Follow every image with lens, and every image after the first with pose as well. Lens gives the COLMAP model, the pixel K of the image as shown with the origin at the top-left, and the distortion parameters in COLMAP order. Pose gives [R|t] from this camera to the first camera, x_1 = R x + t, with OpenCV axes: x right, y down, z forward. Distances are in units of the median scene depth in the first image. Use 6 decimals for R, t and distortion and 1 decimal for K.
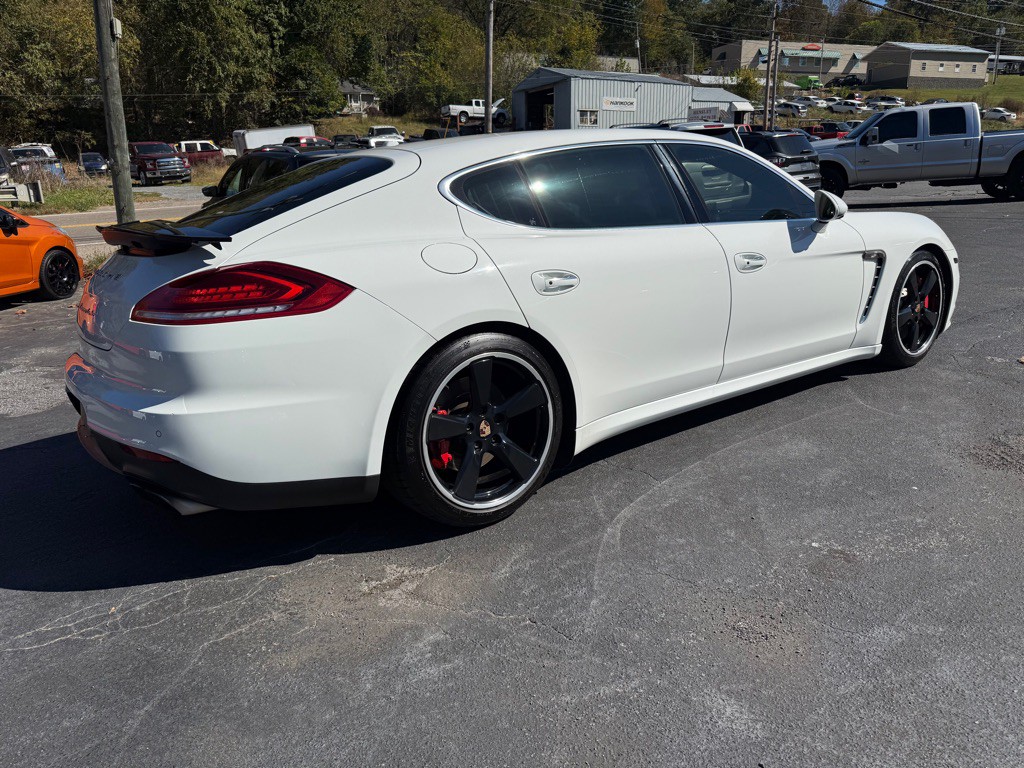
lens RADIAL K [[727.1, 0, 520.2], [0, 727.1, 389.4], [0, 0, 1]] dist [0.014154, -0.020934]
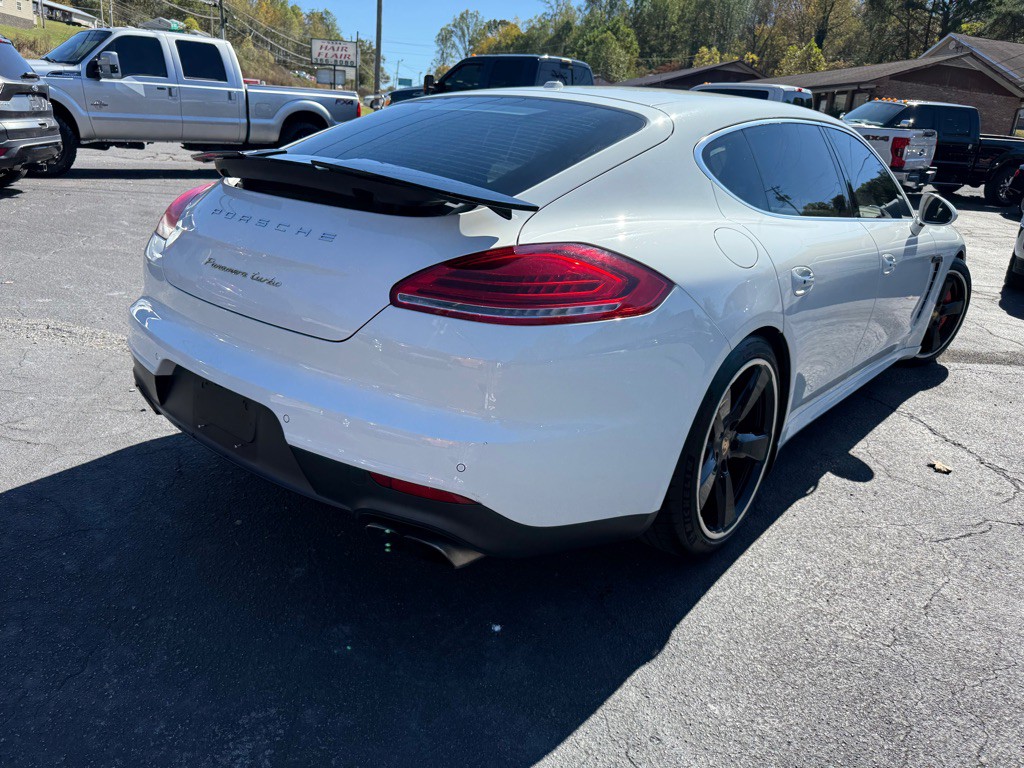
lens RADIAL K [[727.1, 0, 505.1], [0, 727.1, 387.8], [0, 0, 1]] dist [0.014154, -0.020934]
pose [[0.456351, -0.215988, 0.863188, 0.007430], [0.162120, 0.974037, 0.158015, -0.030131], [-0.874906, 0.067830, 0.479519, 0.105322]]
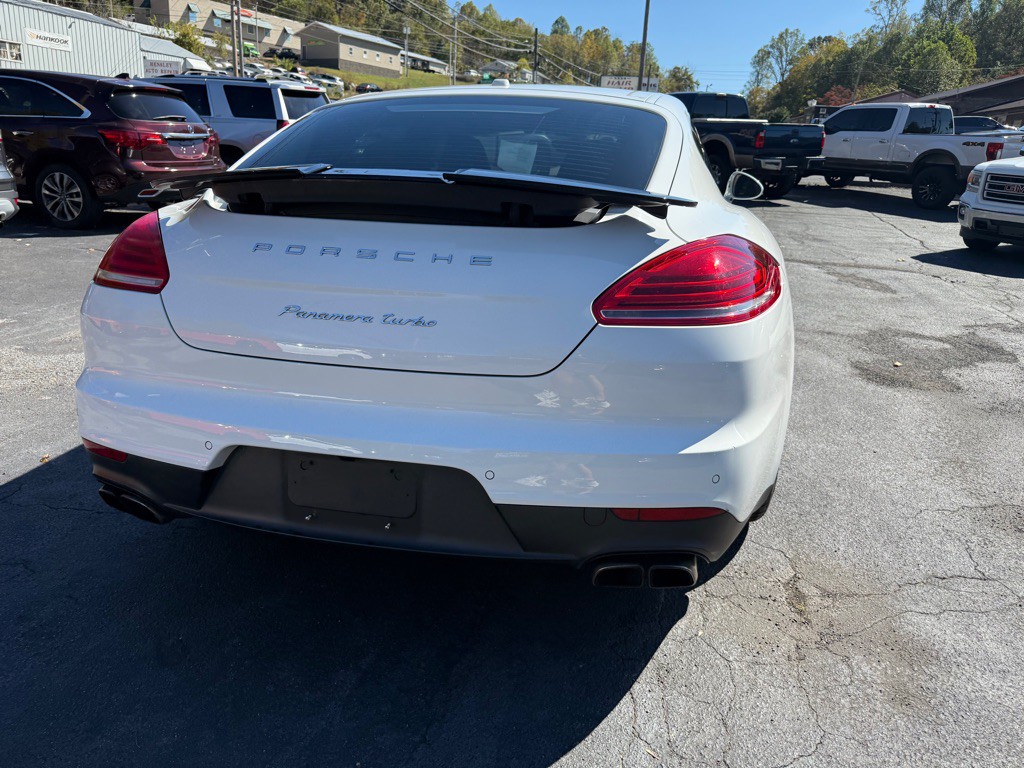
lens RADIAL K [[727.1, 0, 517.5], [0, 727.1, 384.6], [0, 0, 1]] dist [0.014154, -0.020934]
pose [[0.758227, -0.129840, 0.638931, -0.037962], [0.107674, 0.991451, 0.073699, -0.003652], [-0.643038, 0.012915, 0.765725, 0.020217]]
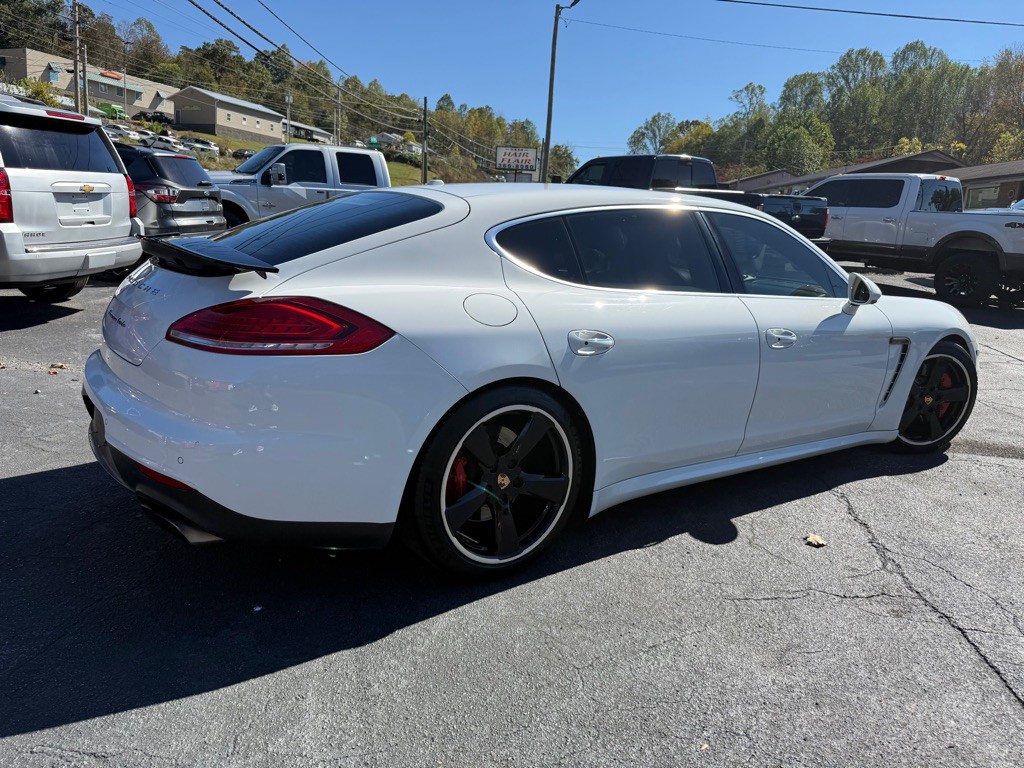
lens RADIAL K [[727.1, 0, 506.7], [0, 727.1, 380.4], [0, 0, 1]] dist [0.014154, -0.020934]
pose [[0.661514, -0.079162, 0.745743, 0.013315], [0.124567, 0.992198, -0.005174, -0.025160], [-0.739515, 0.096318, 0.666214, 0.084862]]
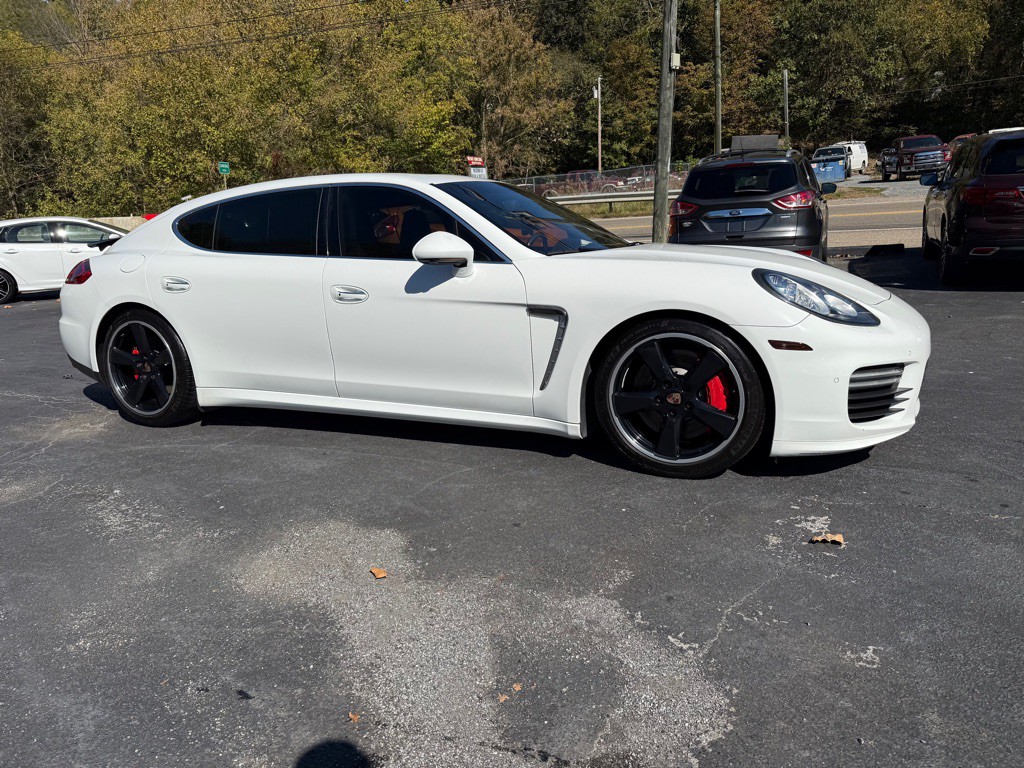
lens RADIAL K [[727.1, 0, 515.3], [0, 727.1, 385.6], [0, 0, 1]] dist [0.014154, -0.020934]
pose [[0.484861, 0.222274, -0.845875, 0.077123], [-0.215263, 0.967742, 0.130908, -0.013236], [0.847686, 0.118614, 0.517068, 0.036684]]
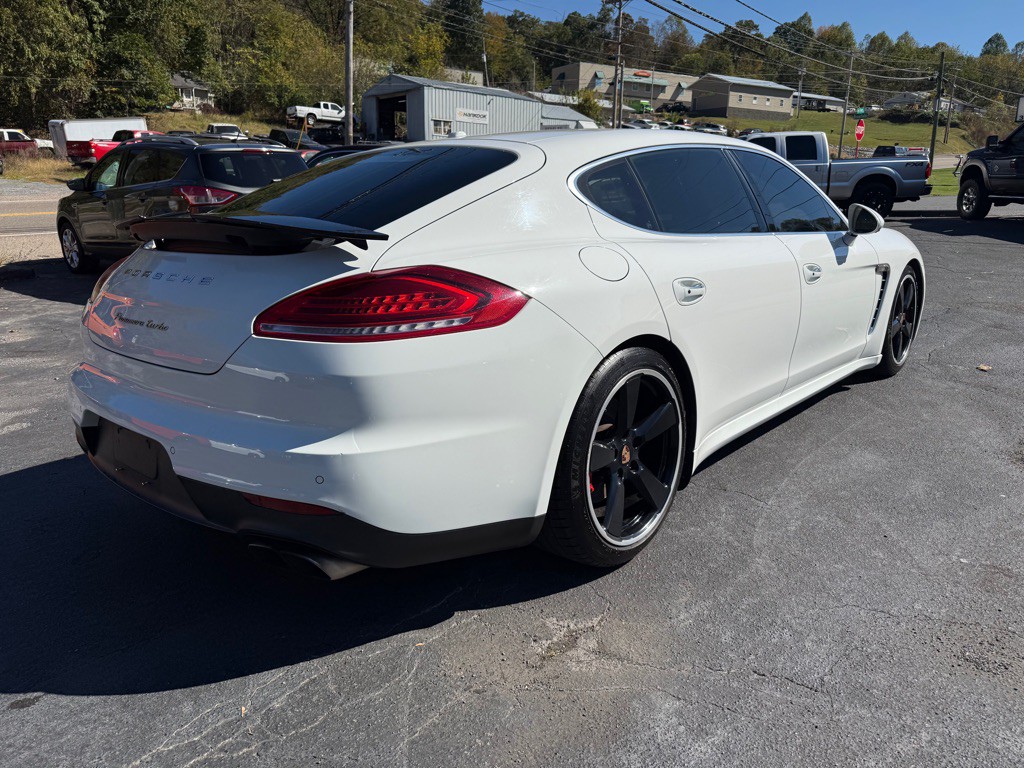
lens RADIAL K [[727.1, 0, 520.3], [0, 727.1, 387.0], [0, 0, 1]] dist [0.014154, -0.020934]
pose [[0.977715, -0.018303, 0.209135, -0.015570], [0.021700, 0.999667, -0.013958, -0.000839], [-0.208810, 0.018186, 0.977787, 0.006454]]
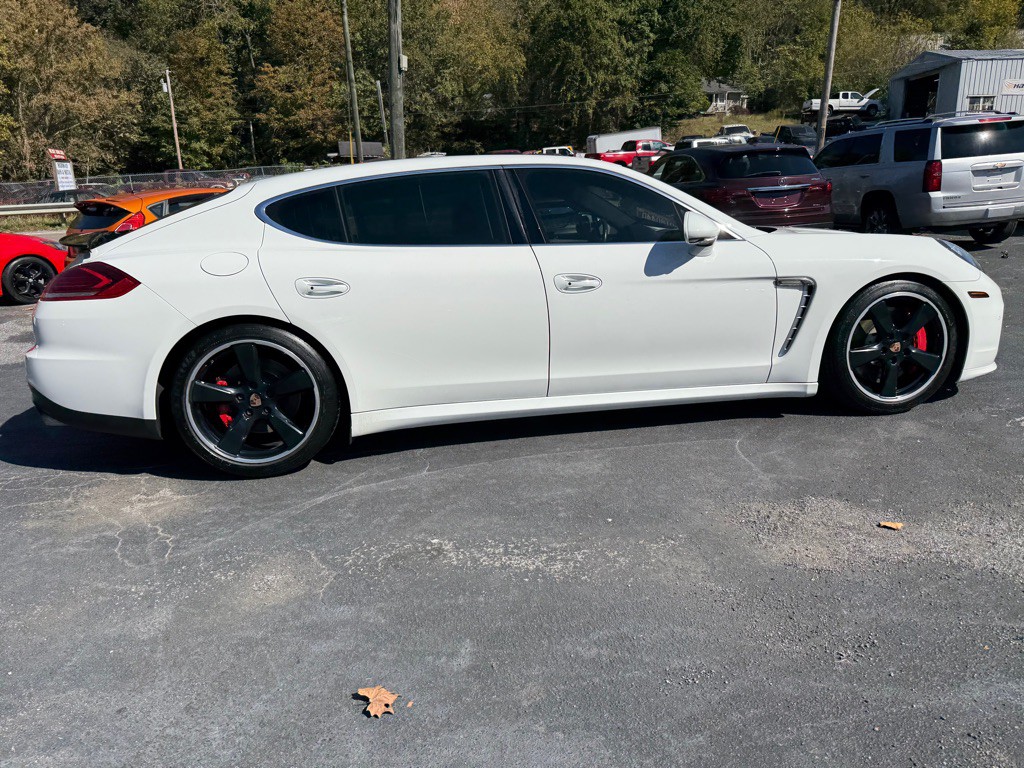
lens RADIAL K [[727.1, 0, 517.9], [0, 727.1, 382.5], [0, 0, 1]] dist [0.014154, -0.020934]
pose [[0.881888, 0.119443, -0.456077, 0.039964], [-0.122643, 0.992191, 0.022700, -0.002622], [0.455227, 0.035916, 0.889651, 0.003275]]
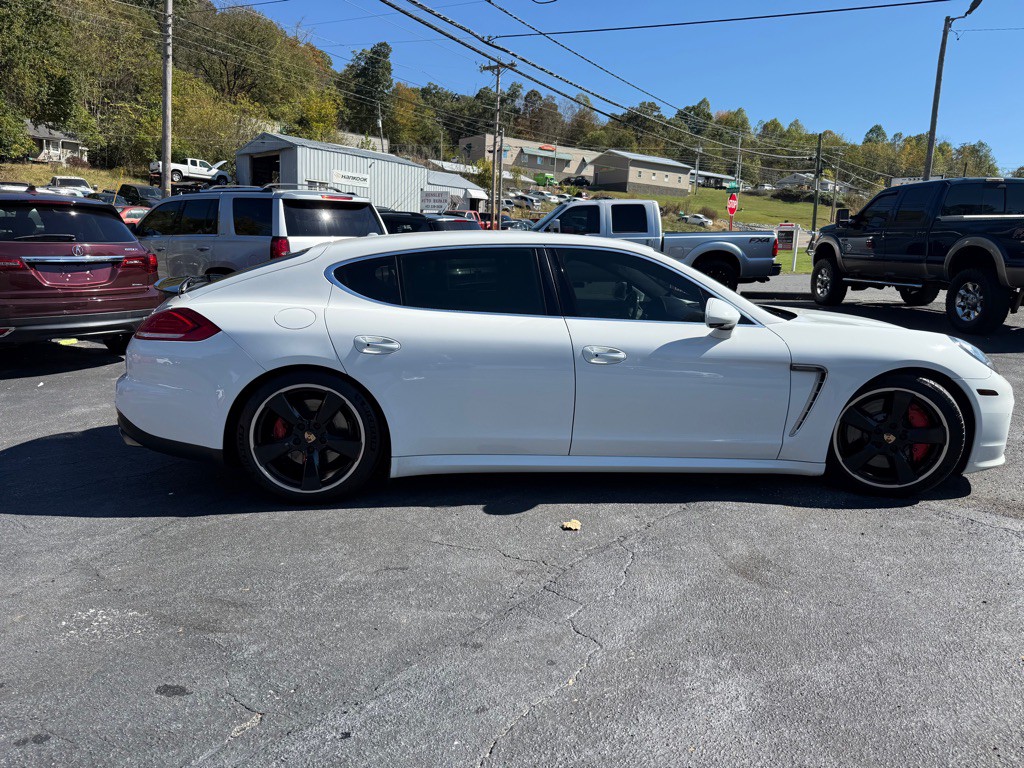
lens RADIAL K [[727.1, 0, 507.3], [0, 727.1, 390.5], [0, 0, 1]] dist [0.014154, -0.020934]
pose [[0.953372, 0.006532, 0.301727, 0.041554], [0.022769, 0.995359, -0.093494, -0.017354], [-0.300937, 0.096005, 0.948799, 0.049691]]
